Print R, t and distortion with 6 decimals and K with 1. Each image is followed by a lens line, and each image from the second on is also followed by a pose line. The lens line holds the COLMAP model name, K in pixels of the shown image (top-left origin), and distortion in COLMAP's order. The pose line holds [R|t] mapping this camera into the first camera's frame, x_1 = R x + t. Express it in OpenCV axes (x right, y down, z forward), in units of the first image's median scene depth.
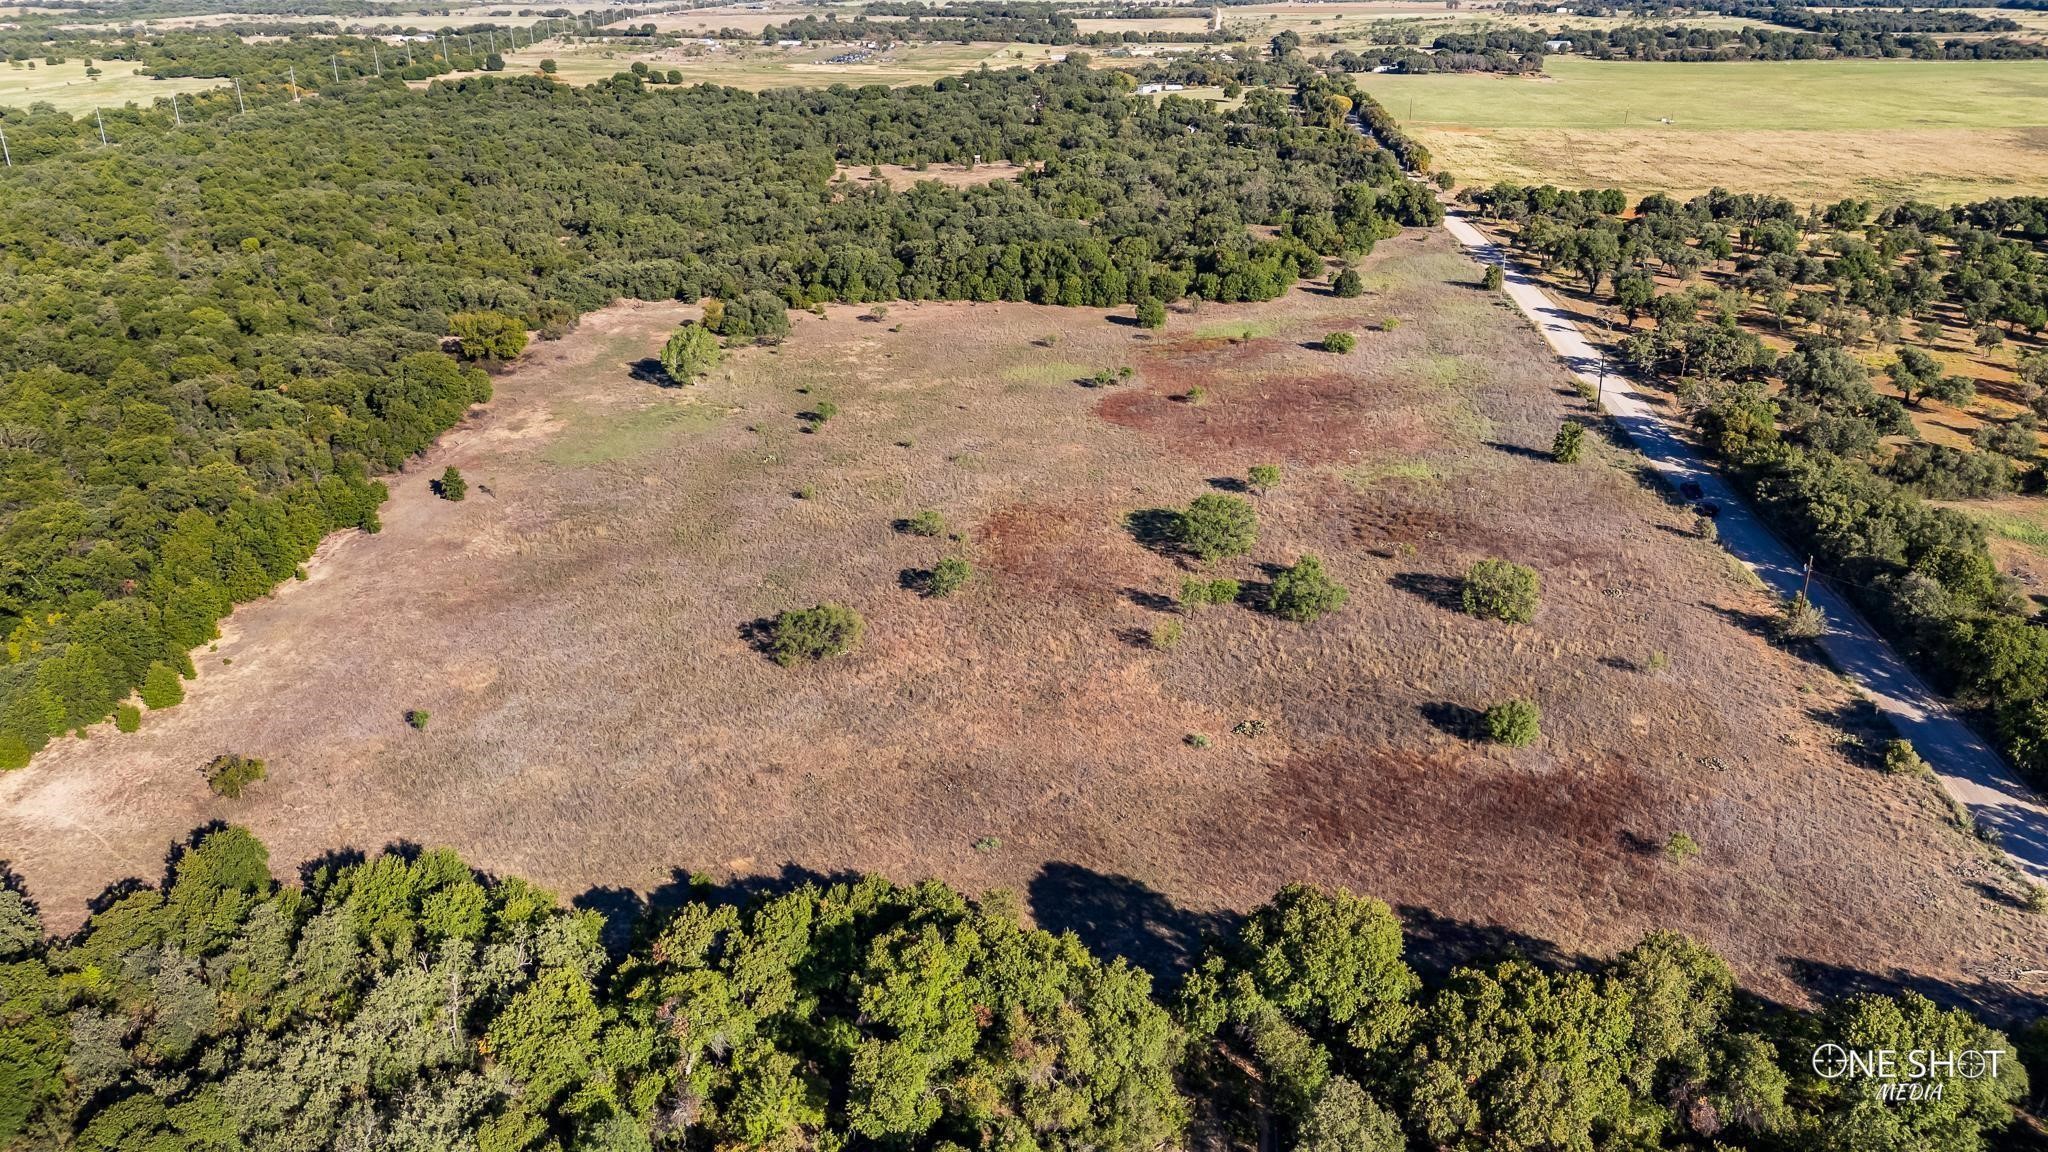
lens RADIAL K [[1562.1, 0, 1017.9], [0, 1562.1, 557.3], [0, 0, 1]] dist [0.076742, -0.076591]
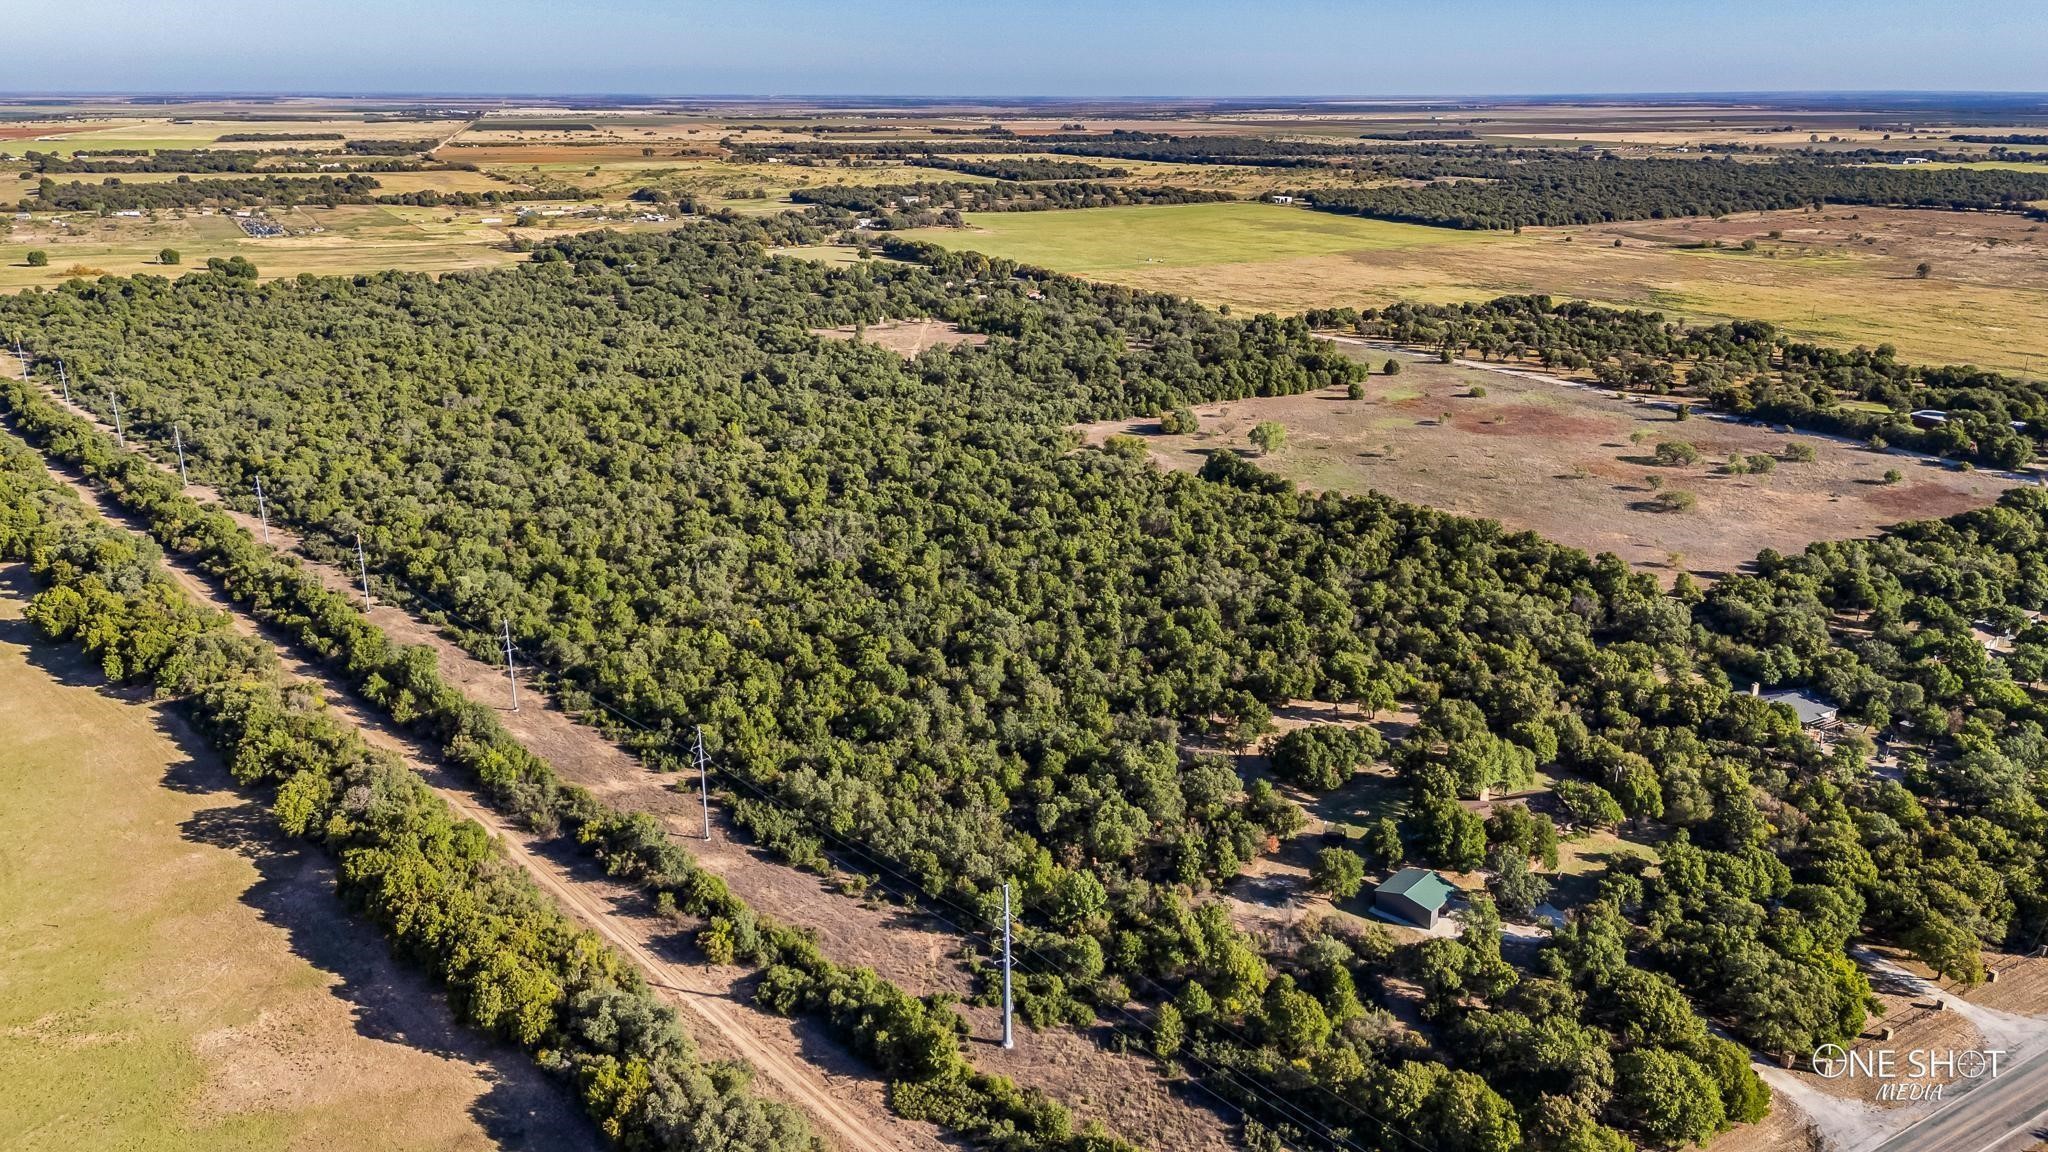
lens RADIAL K [[1562.1, 0, 1013.2], [0, 1562.1, 564.7], [0, 0, 1]] dist [0.076742, -0.076591]
pose [[0.805515, -0.171024, 0.567359, -1.249604], [0.207510, 0.978233, 0.000263, -0.038111], [-0.555054, 0.117521, 0.823471, -0.263831]]
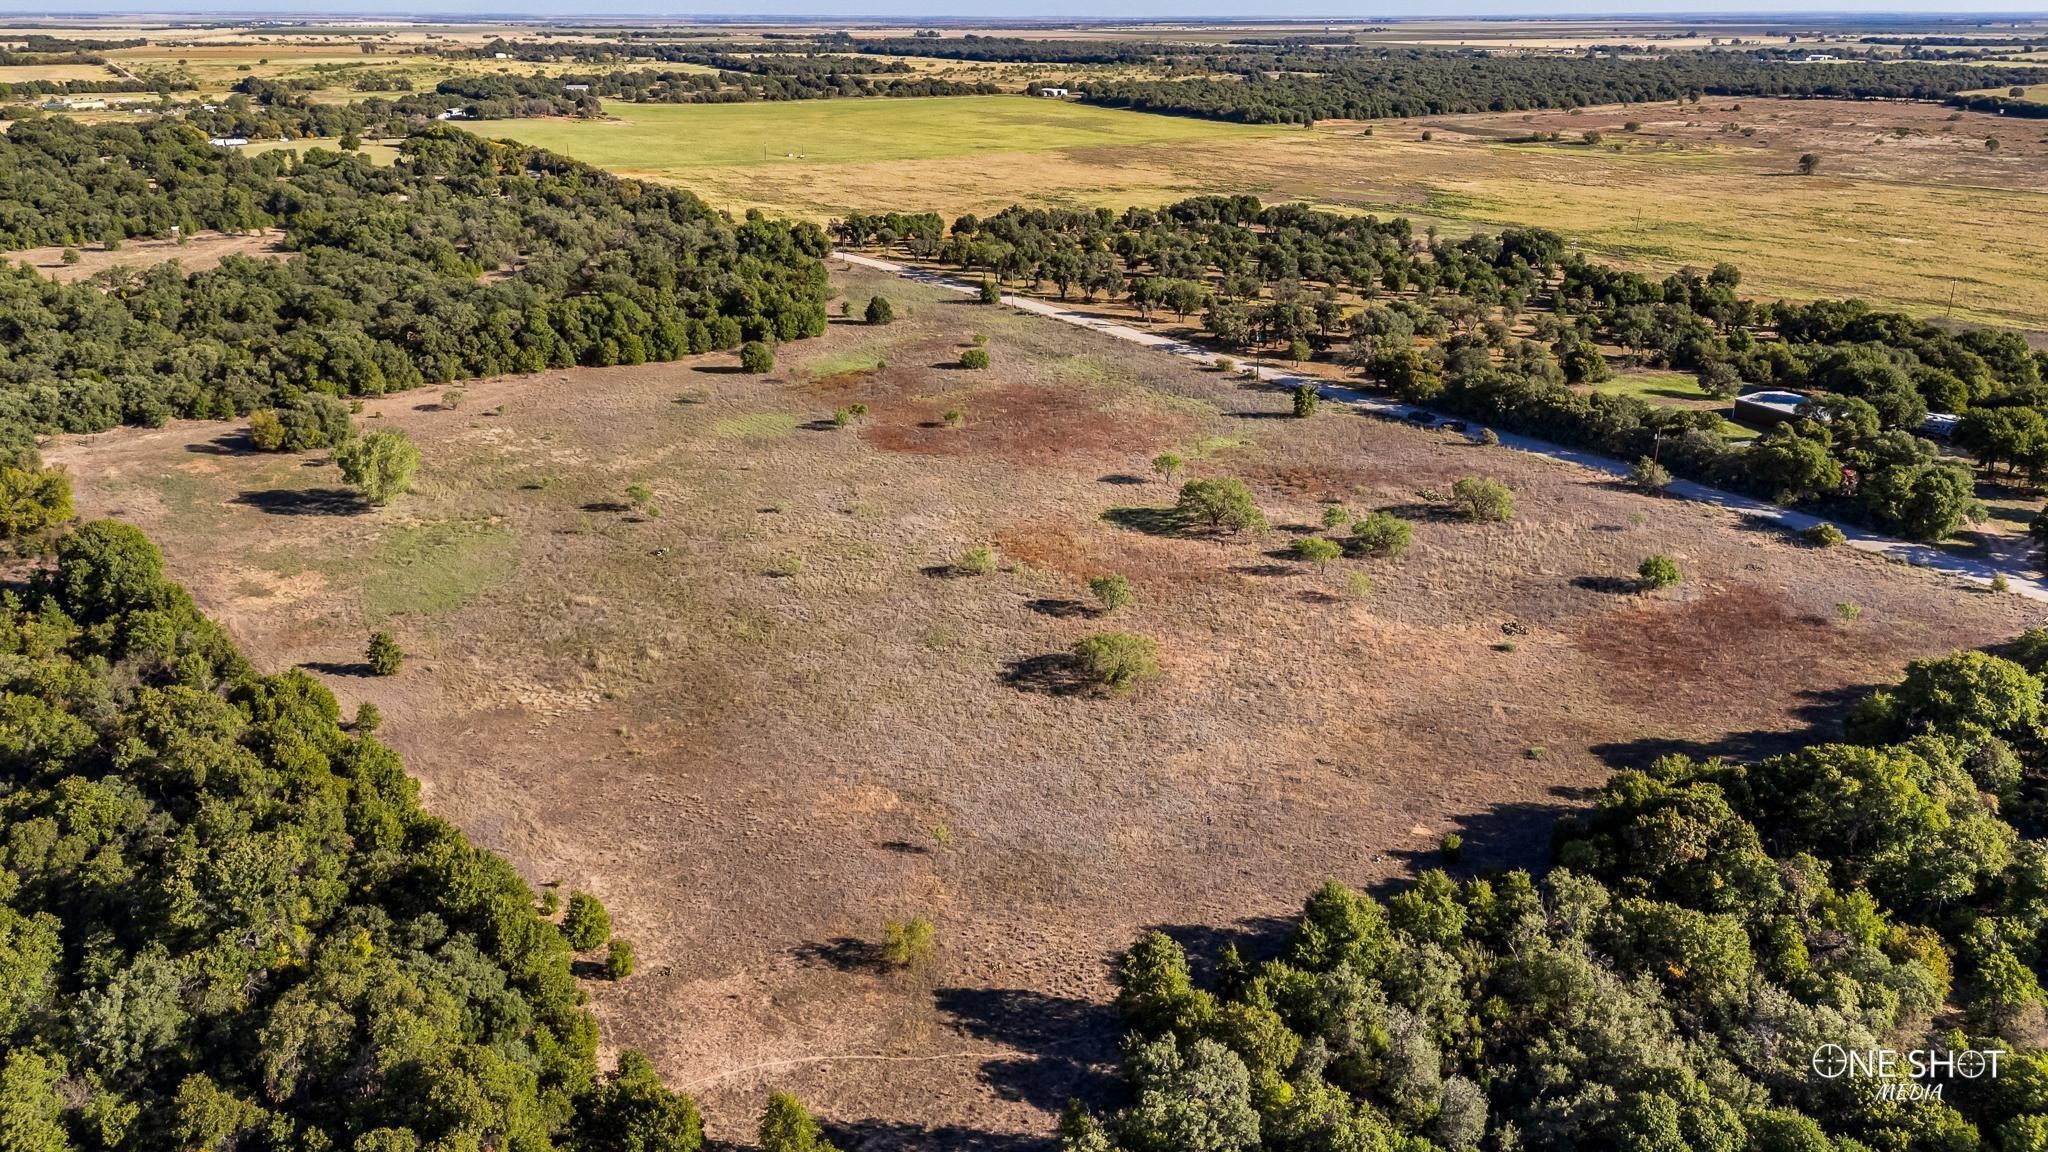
lens RADIAL K [[1562.1, 0, 1041.4], [0, 1562.1, 591.0], [0, 0, 1]] dist [0.076742, -0.076591]
pose [[0.768696, -0.217684, 0.601432, -0.379849], [0.221791, 0.972679, 0.068582, -0.037843], [-0.599930, 0.080673, 0.795975, 0.105896]]
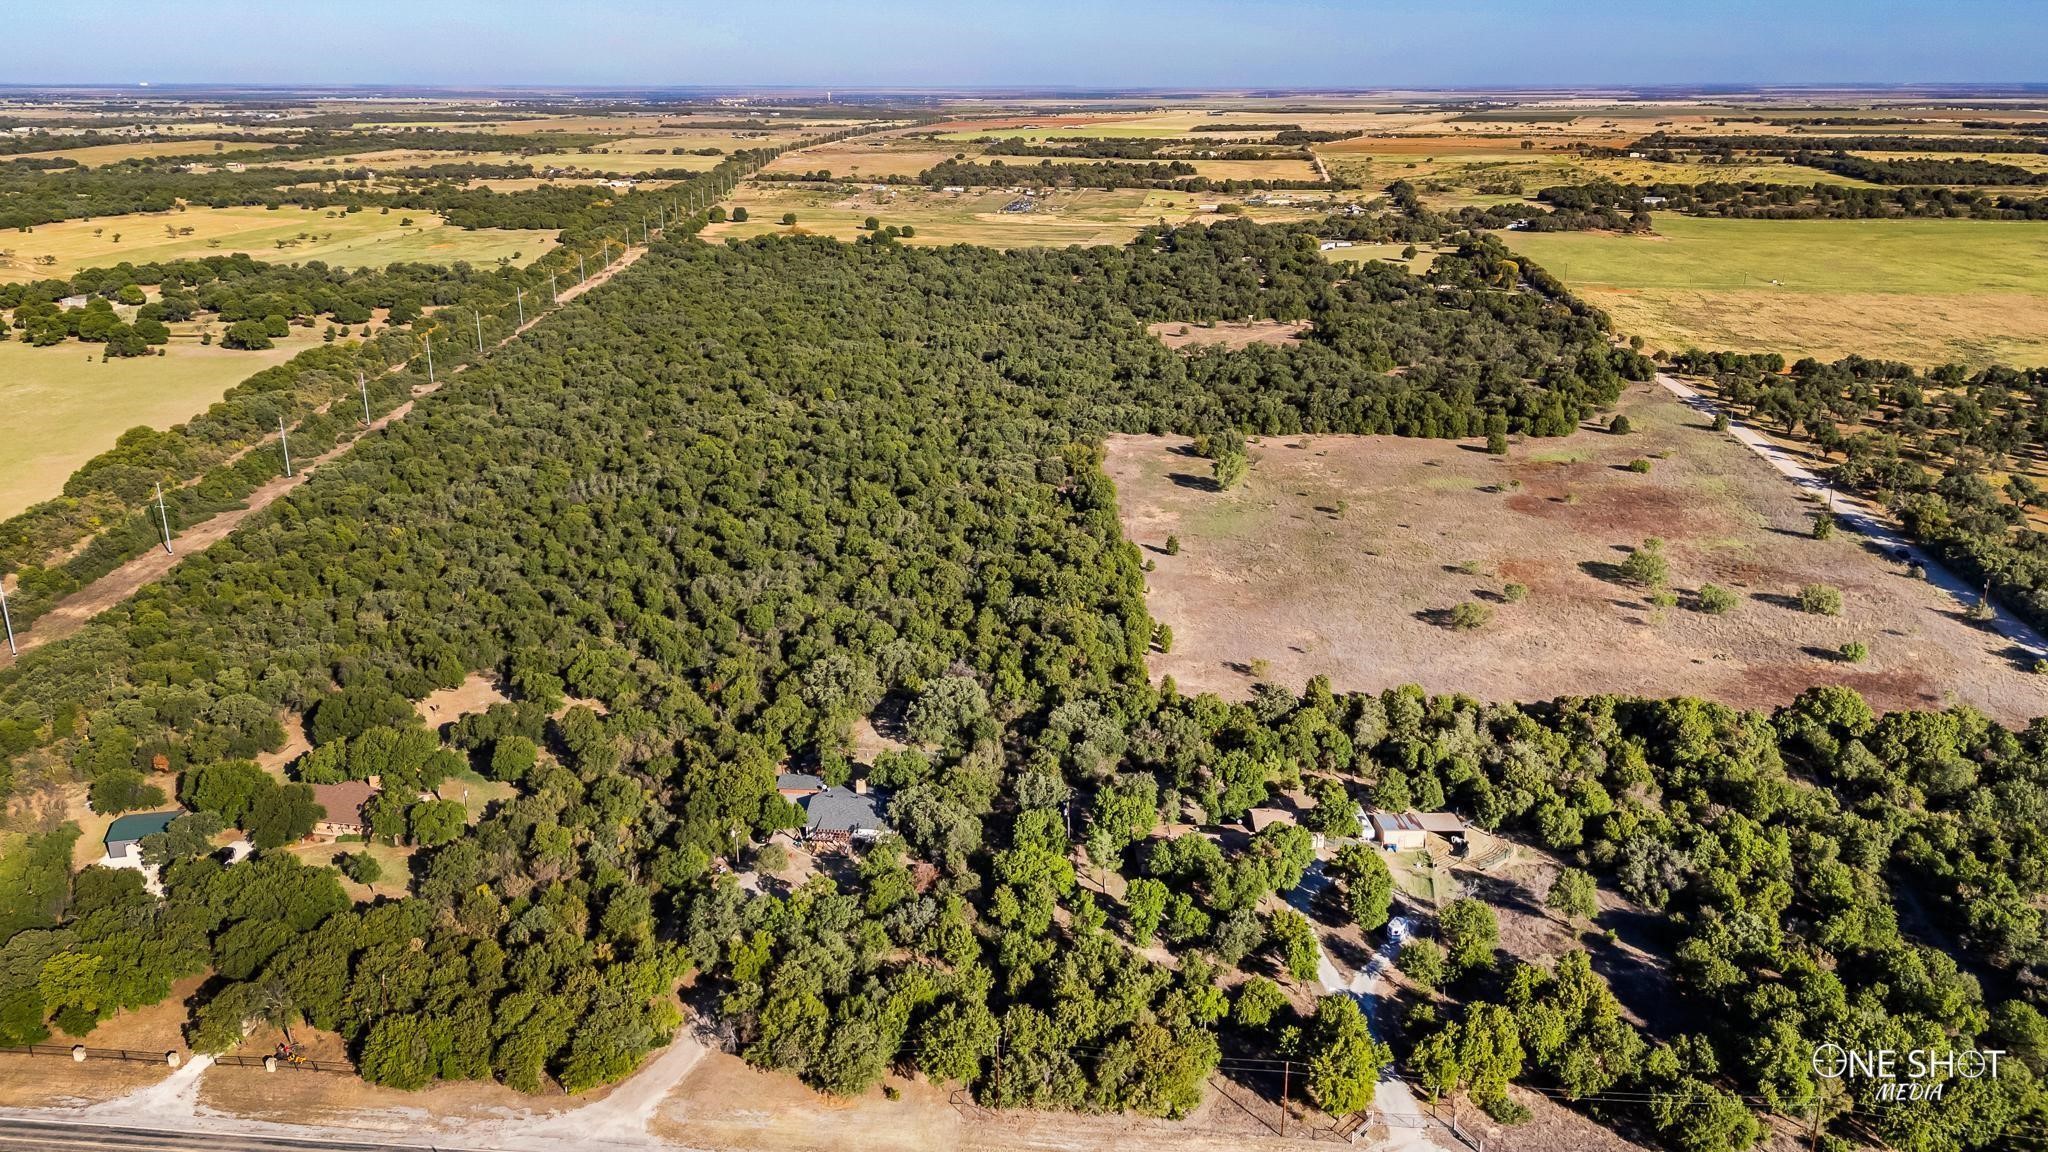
lens RADIAL K [[1562.1, 0, 991.6], [0, 1562.1, 560.8], [0, 0, 1]] dist [0.076742, -0.076591]
pose [[0.999341, 0.010582, -0.034710, -0.330320], [-0.012727, 0.997984, -0.062180, 0.054880], [0.033982, 0.062581, 0.997461, -0.504950]]
